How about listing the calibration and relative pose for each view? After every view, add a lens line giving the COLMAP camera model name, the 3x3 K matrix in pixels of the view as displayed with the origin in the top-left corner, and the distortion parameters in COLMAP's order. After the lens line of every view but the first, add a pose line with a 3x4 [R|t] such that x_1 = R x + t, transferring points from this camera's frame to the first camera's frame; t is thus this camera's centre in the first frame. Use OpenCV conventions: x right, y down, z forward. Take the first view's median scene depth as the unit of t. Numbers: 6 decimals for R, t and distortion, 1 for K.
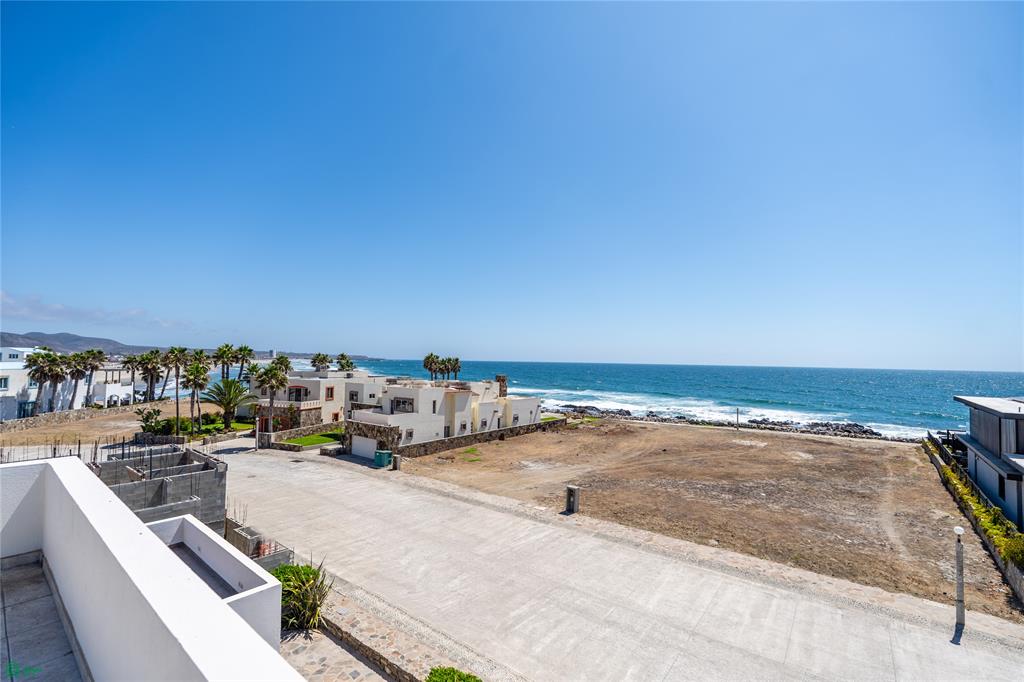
lens RADIAL K [[452.4, 0, 512.0], [0, 452.4, 341.0], [0, 0, 1]] dist [-0.003302, 0.000166]
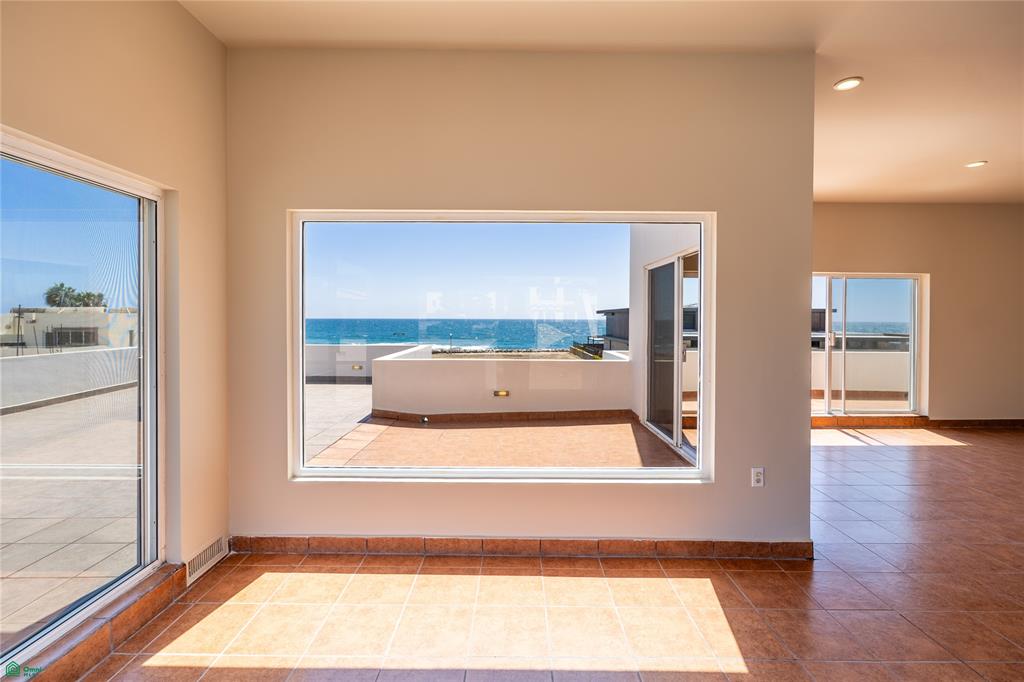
lens RADIAL K [[460.5, 0, 515.8], [0, 460.5, 320.9], [0, 0, 1]] dist [-0.000160, -0.000094]
pose [[0.765749, -0.017946, 0.642889, -0.159501], [-0.017654, 0.998647, 0.048904, 0.061404], [-0.642897, -0.048797, 0.764397, -0.001415]]
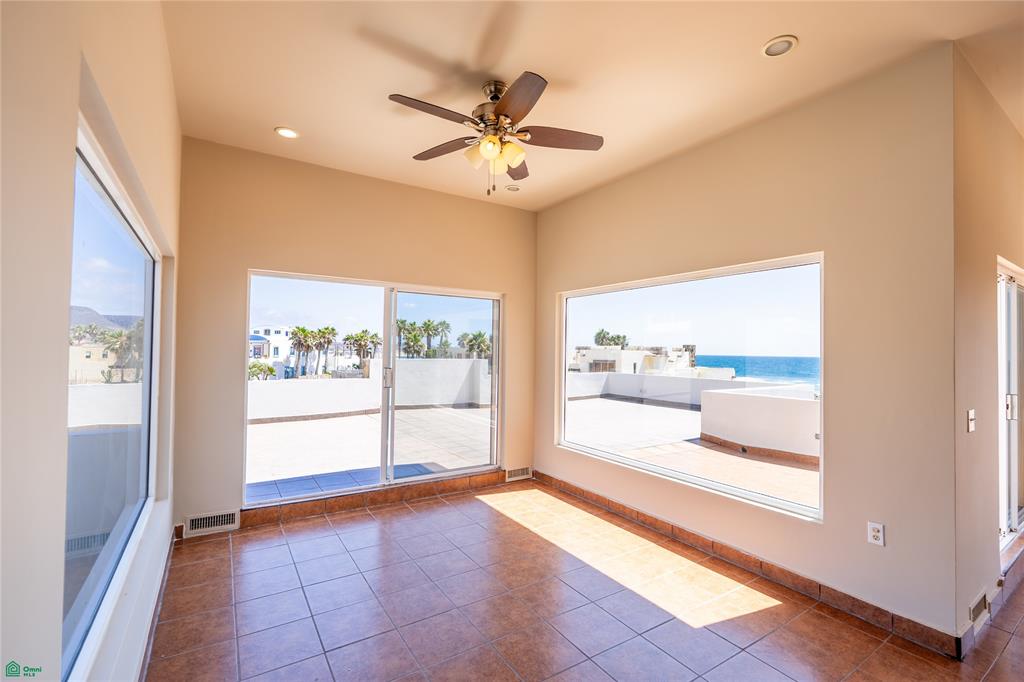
lens RADIAL K [[452.4, 0, 512.0], [0, 452.4, 341.0], [0, 0, 1]] dist [-0.003302, 0.000166]
pose [[0.957208, -0.008151, -0.289287, -0.129898], [0.012657, 0.999826, 0.013712, 0.060263], [0.289124, -0.016787, 0.957144, -0.032579]]
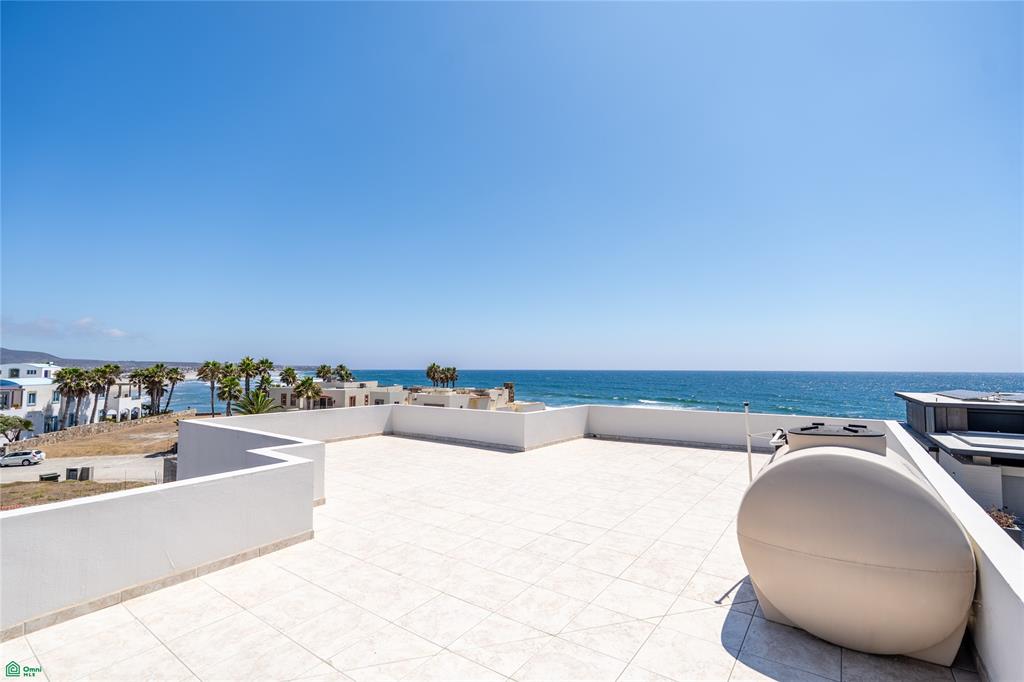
lens RADIAL K [[458.9, 0, 512.0], [0, 458.9, 341.0], [0, 0, 1]] dist [-0.000928, -0.000358]
pose [[0.997455, -0.010120, 0.070581, -0.114650], [0.011358, 0.999788, -0.017160, -0.007654], [-0.070392, 0.017918, 0.997358, -0.135569]]
